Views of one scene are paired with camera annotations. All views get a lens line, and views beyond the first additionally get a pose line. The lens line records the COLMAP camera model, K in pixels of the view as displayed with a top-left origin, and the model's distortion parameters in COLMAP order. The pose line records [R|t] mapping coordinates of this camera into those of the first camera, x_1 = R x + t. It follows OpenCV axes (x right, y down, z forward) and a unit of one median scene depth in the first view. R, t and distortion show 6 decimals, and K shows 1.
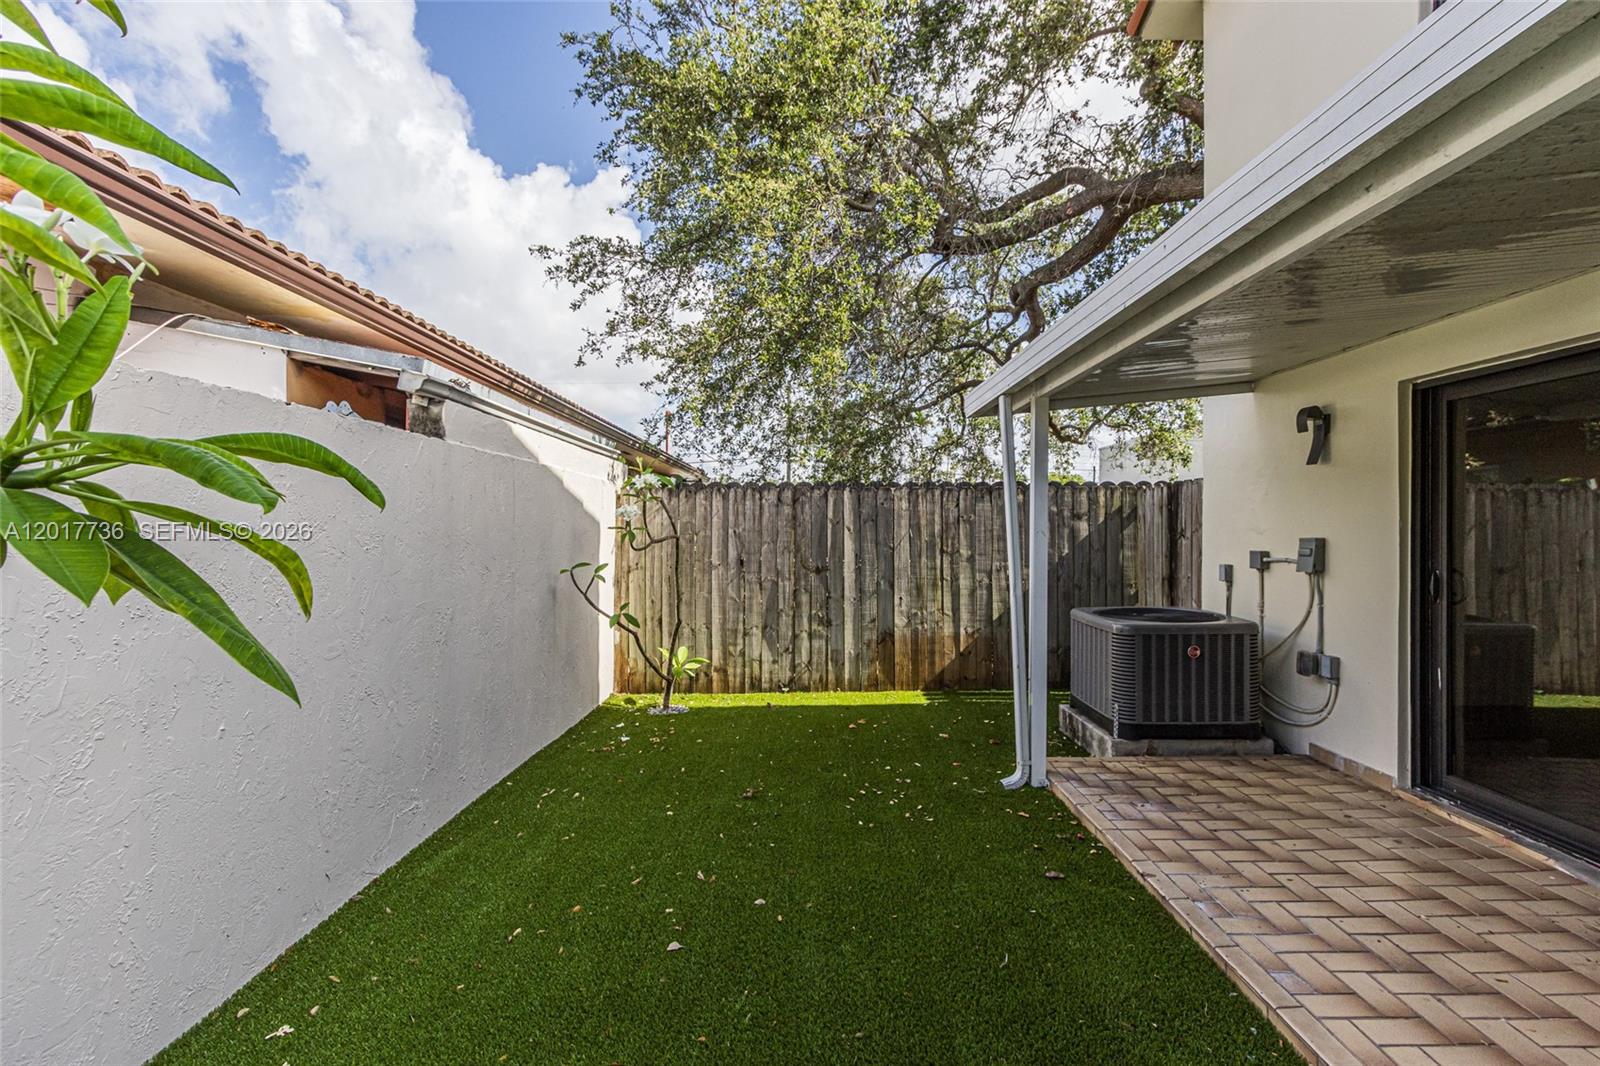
lens RADIAL K [[726.0, 0, 800.1], [0, 726.0, 533.9], [0, 0, 1]] dist [-0.003150, -0.000707]
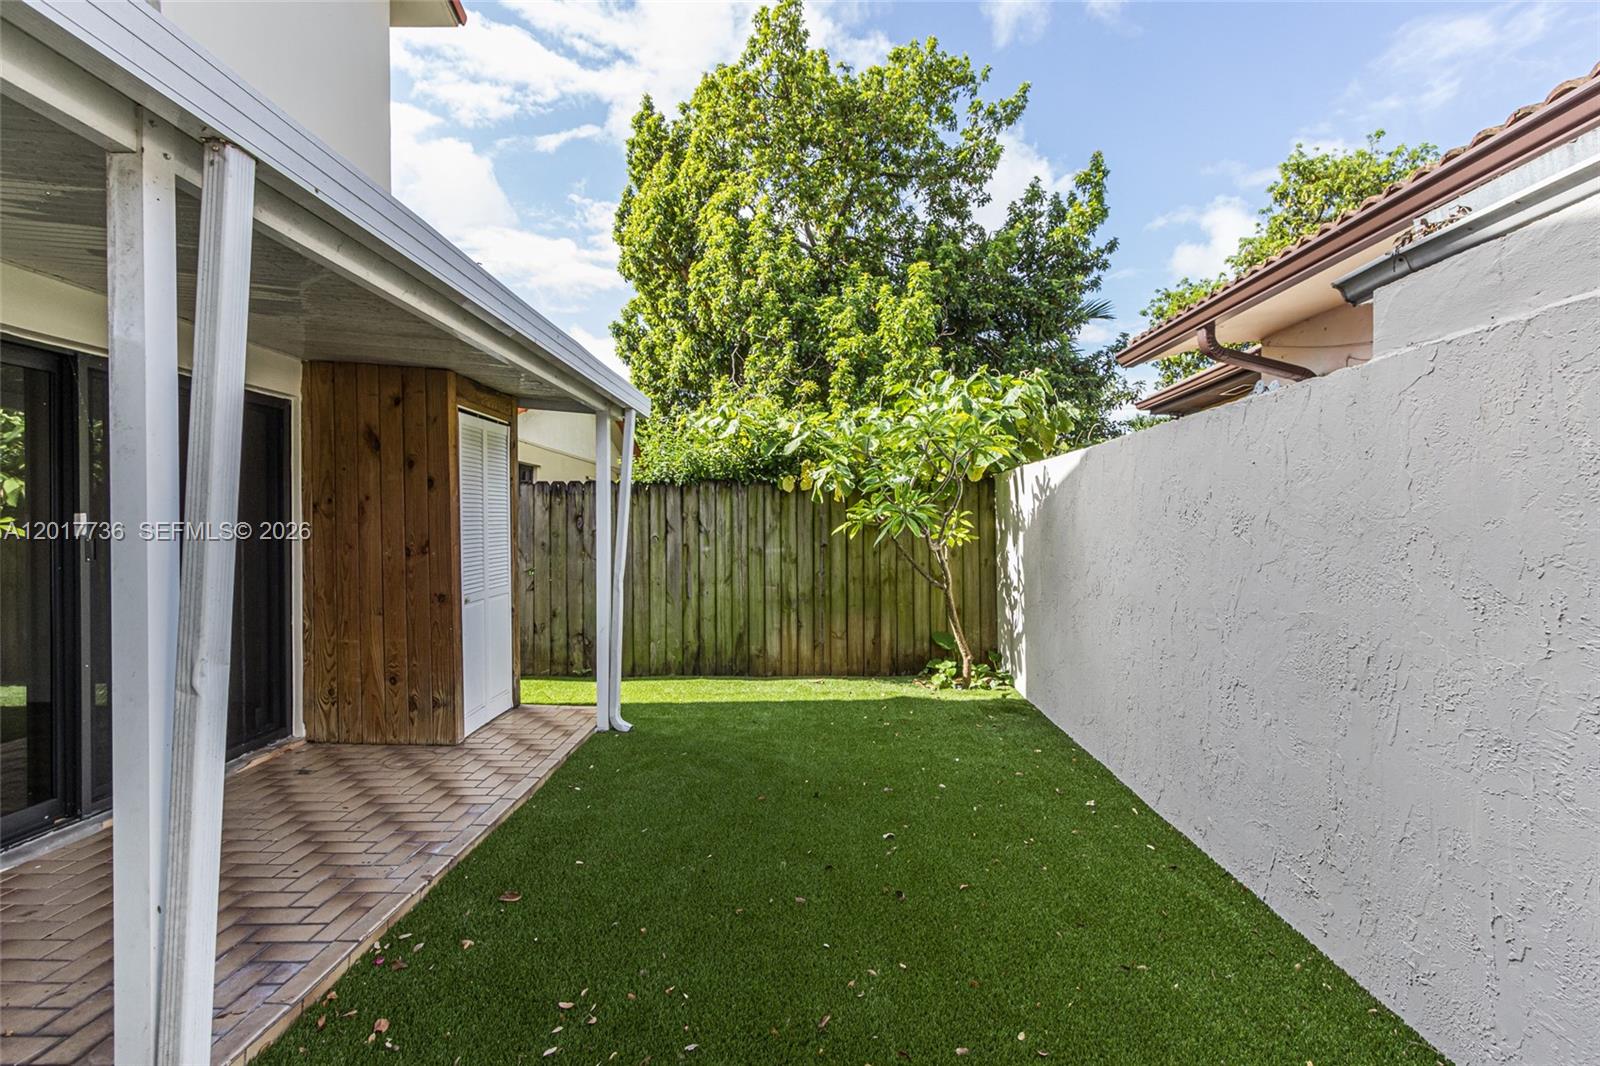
lens RADIAL K [[726.0, 0, 800.0], [0, 726.0, 531.5], [0, 0, 1]] dist [-0.003150, -0.000707]
pose [[-0.999871, -0.000205, 0.016030, -0.033373], [-0.000043, 0.999949, 0.010113, -0.000035], [-0.016031, 0.010111, -0.999820, 2.068743]]
